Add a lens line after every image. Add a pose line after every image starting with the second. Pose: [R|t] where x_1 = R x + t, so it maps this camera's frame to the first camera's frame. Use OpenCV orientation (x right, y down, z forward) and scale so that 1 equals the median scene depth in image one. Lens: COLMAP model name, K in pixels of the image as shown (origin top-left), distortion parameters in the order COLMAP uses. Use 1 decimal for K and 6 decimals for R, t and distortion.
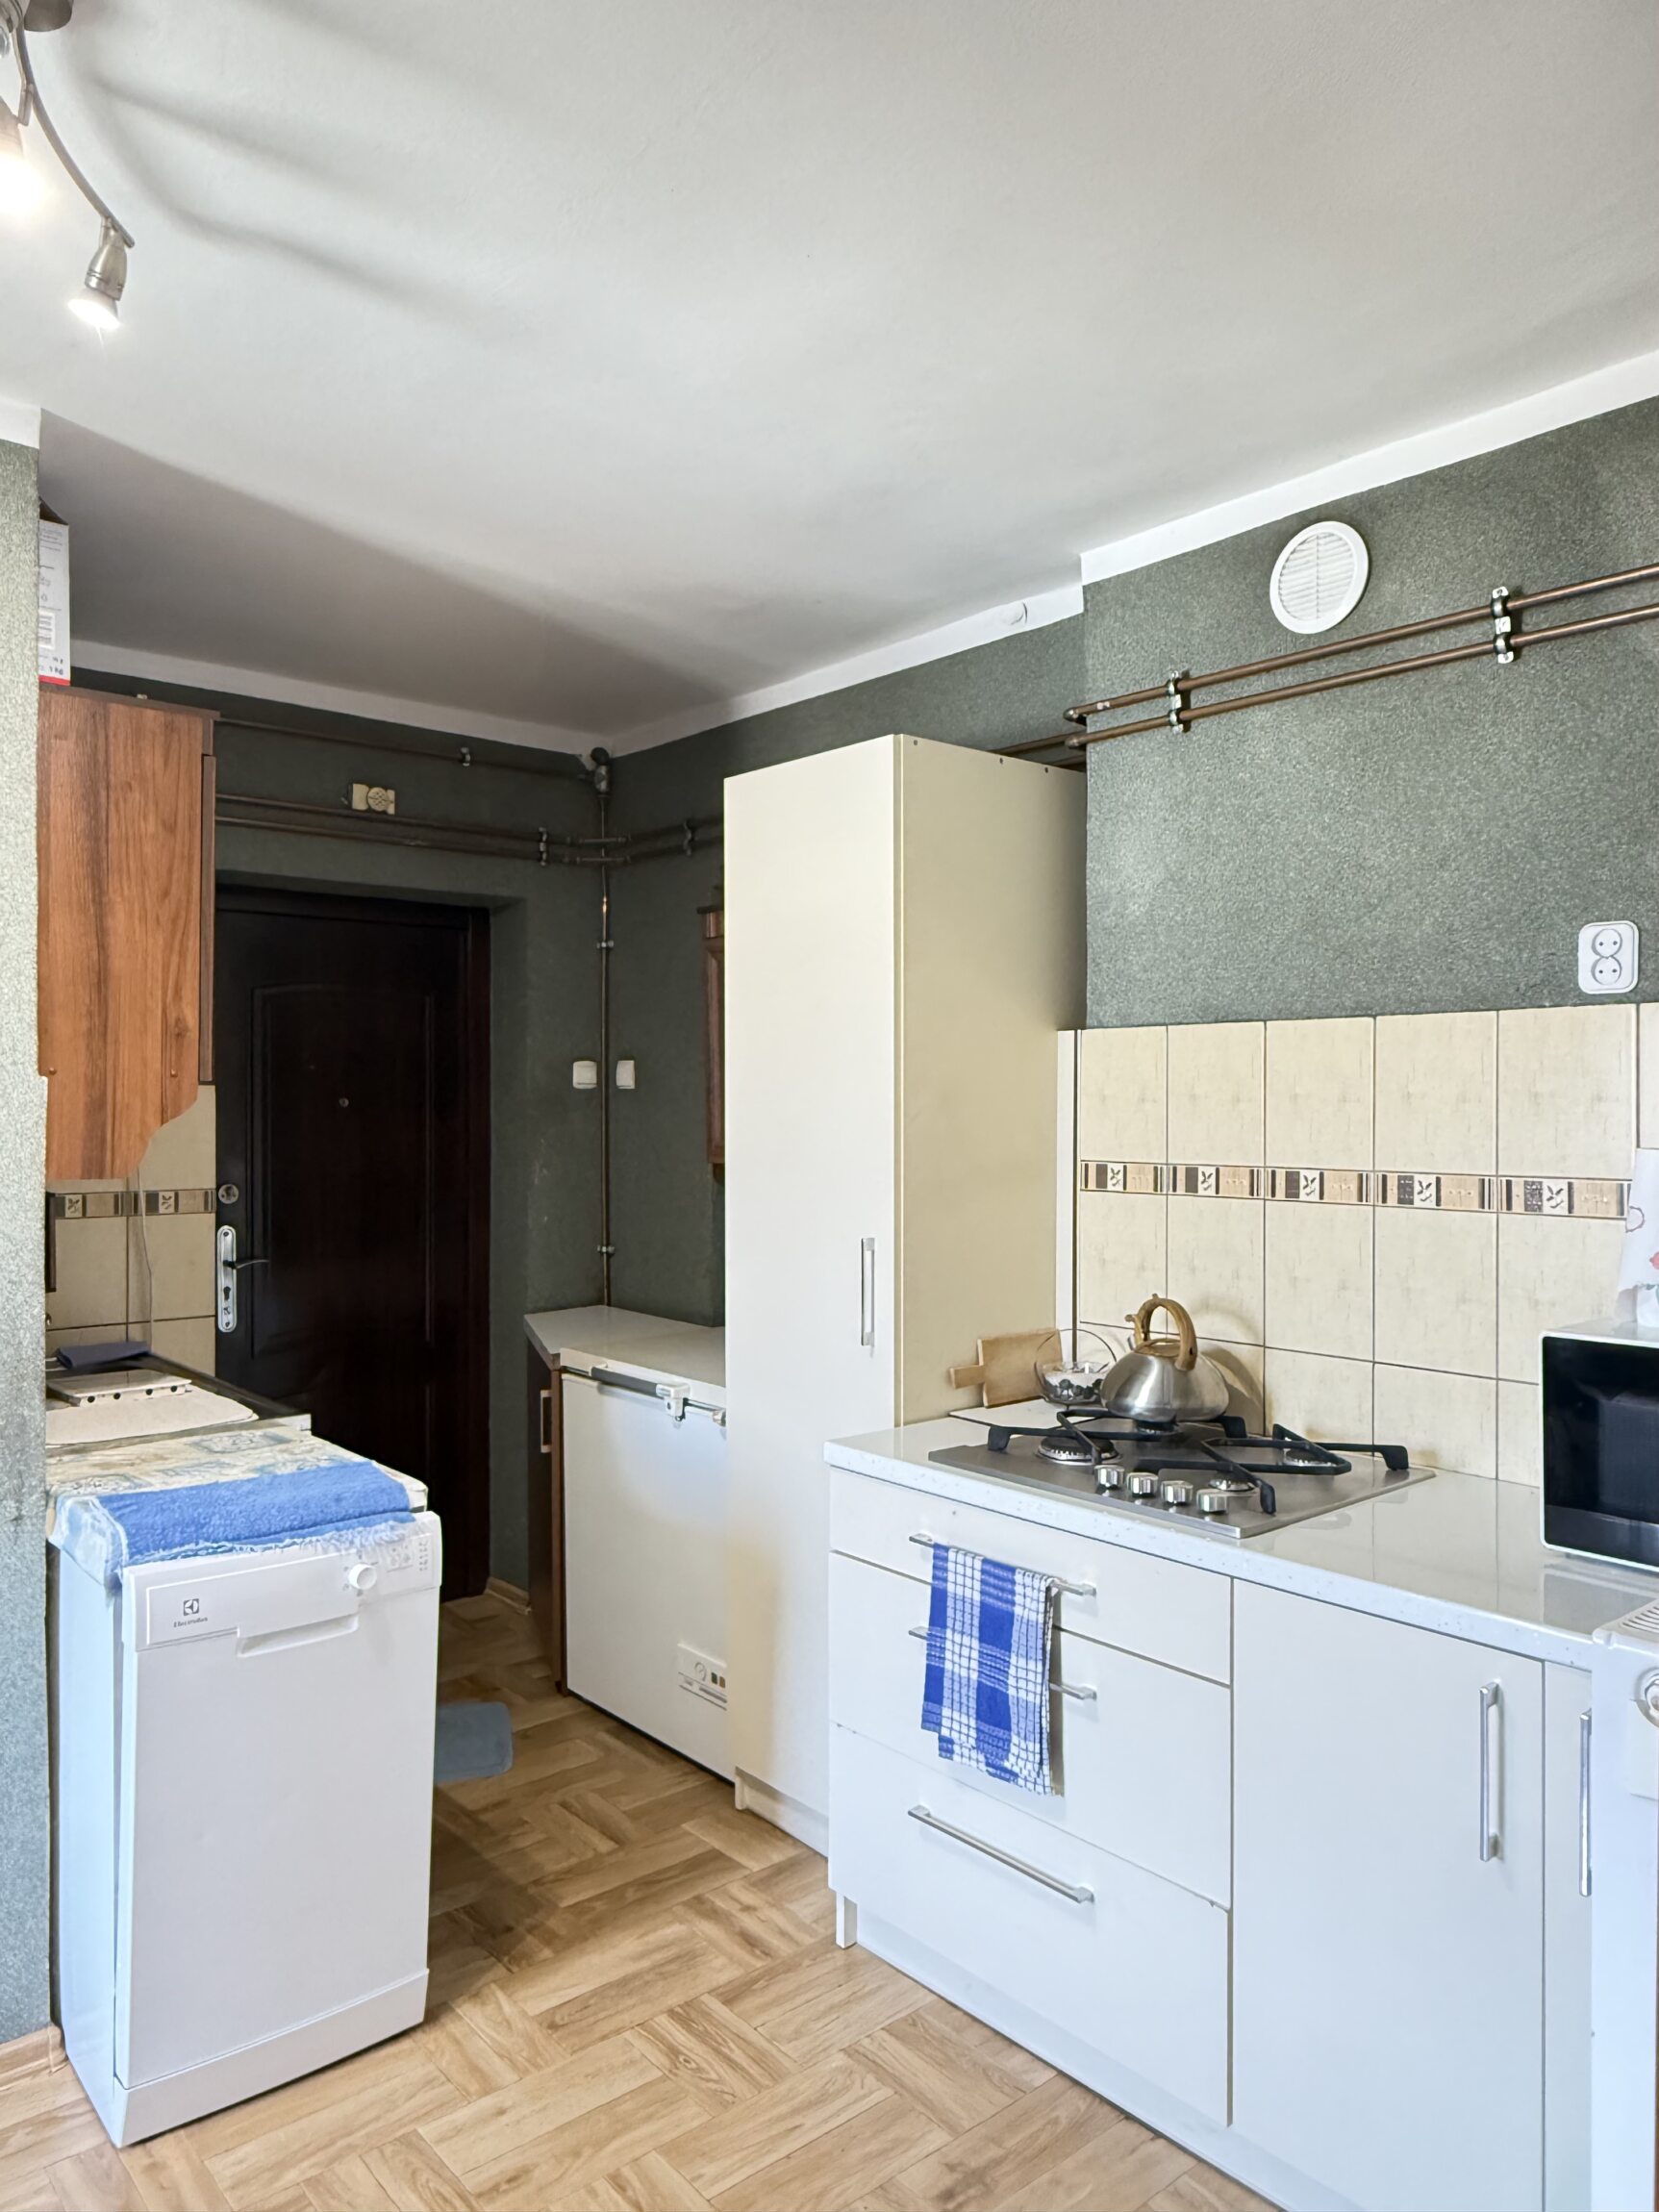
lens RADIAL K [[1519.0, 0, 848.1], [0, 1519.0, 1105.2], [0, 0, 1]] dist [0.016471, -0.018091]
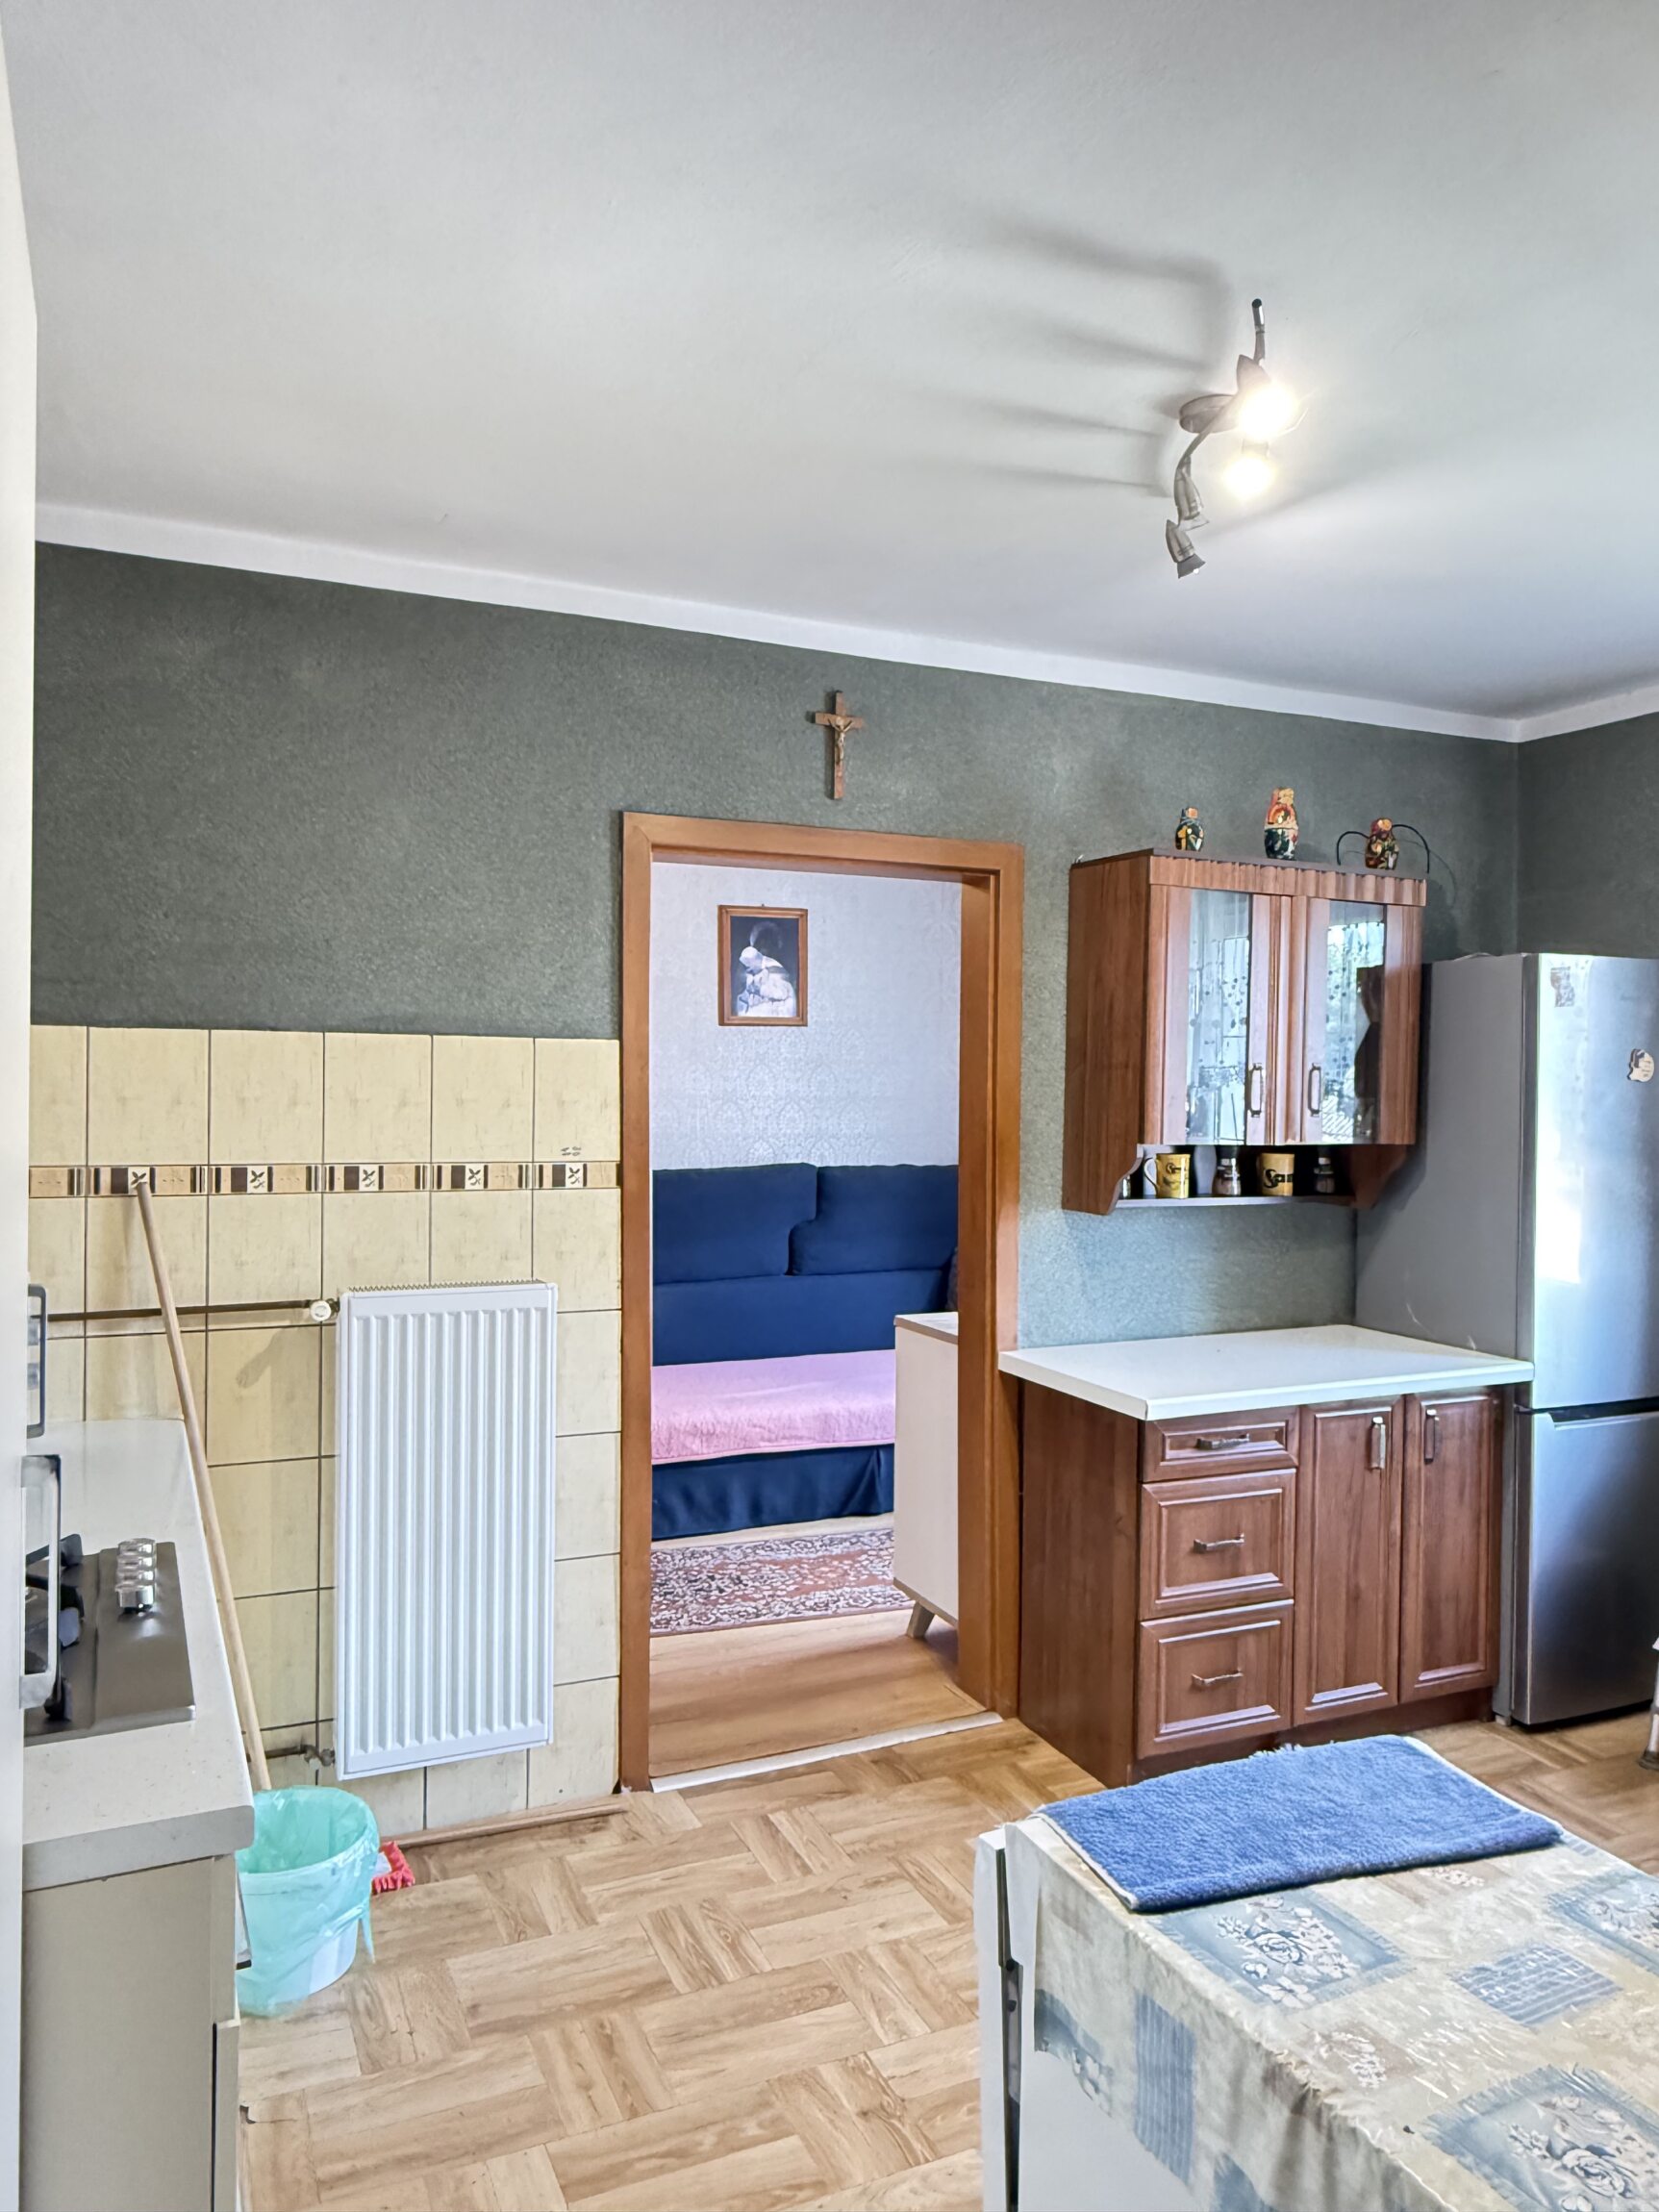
lens RADIAL K [[1519.0, 0, 849.3], [0, 1519.0, 1104.7], [0, 0, 1]] dist [0.016471, -0.018091]
pose [[-0.963658, -0.010464, 0.266932, -0.350223], [-0.010580, 0.999944, 0.001006, -0.003428], [-0.266928, -0.001855, -0.963715, 1.470317]]
